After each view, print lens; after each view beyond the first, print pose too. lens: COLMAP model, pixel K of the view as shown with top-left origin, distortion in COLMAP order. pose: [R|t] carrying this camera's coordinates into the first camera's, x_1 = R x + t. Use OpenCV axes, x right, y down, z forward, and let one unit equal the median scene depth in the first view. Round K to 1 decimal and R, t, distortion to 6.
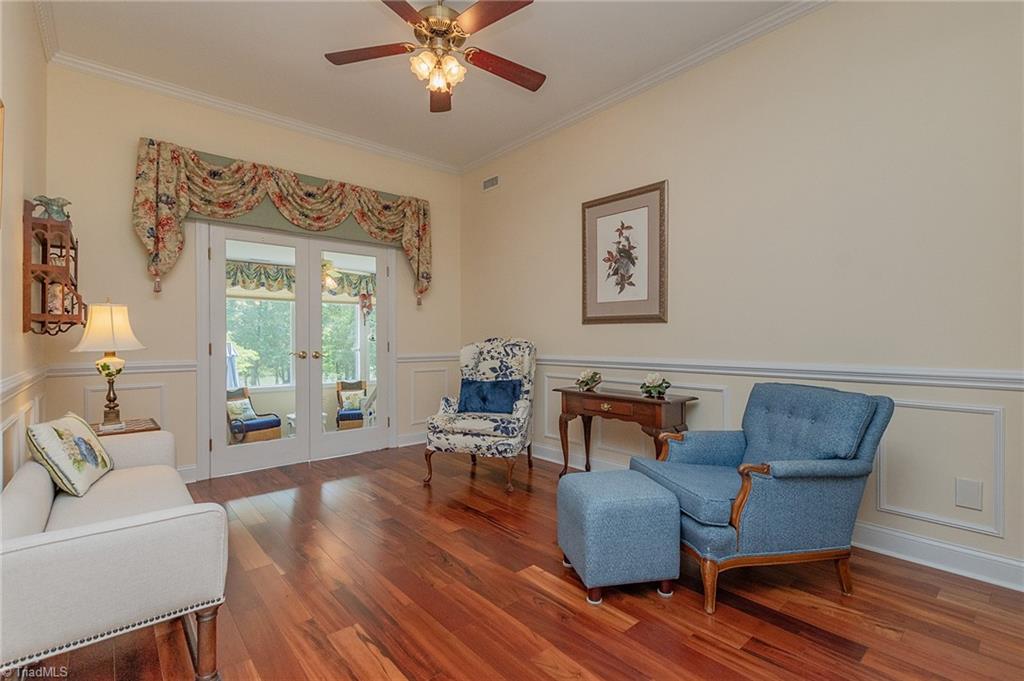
lens RADIAL K [[462.0, 0, 511.8], [0, 462.0, 339.3], [0, 0, 1]] dist [0.002176, -0.000724]
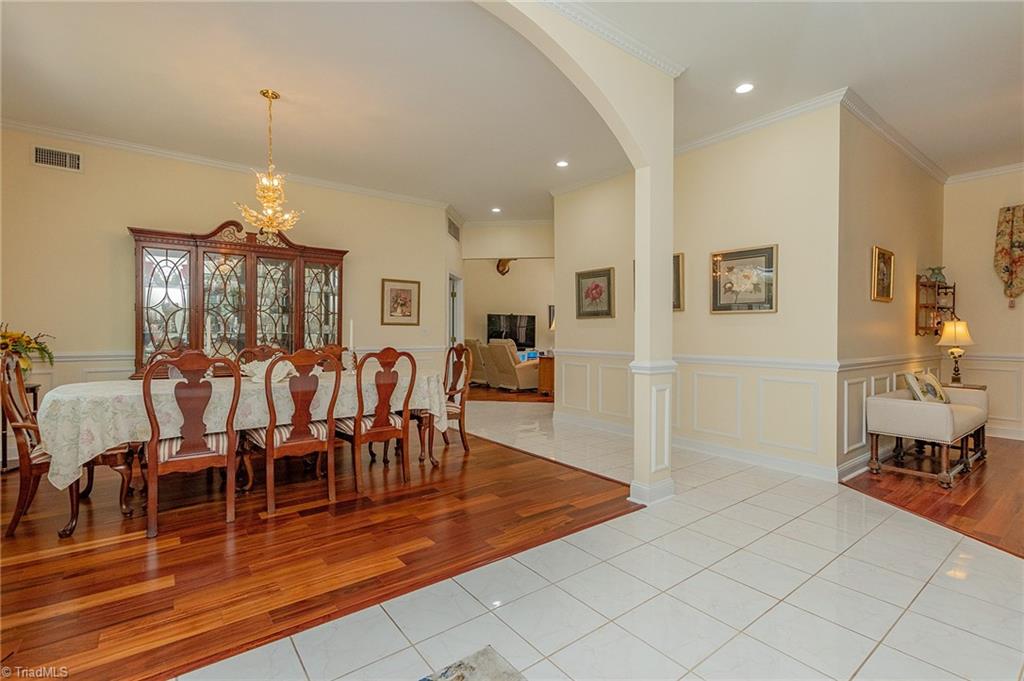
lens RADIAL K [[462.0, 0, 503.3], [0, 462.0, 332.5], [0, 0, 1]] dist [0.002176, -0.000724]
pose [[-0.090887, 0.005843, -0.995844, 0.895917], [-0.006887, 0.999955, 0.006495, -0.020233], [0.995837, 0.007448, -0.090843, -0.513823]]
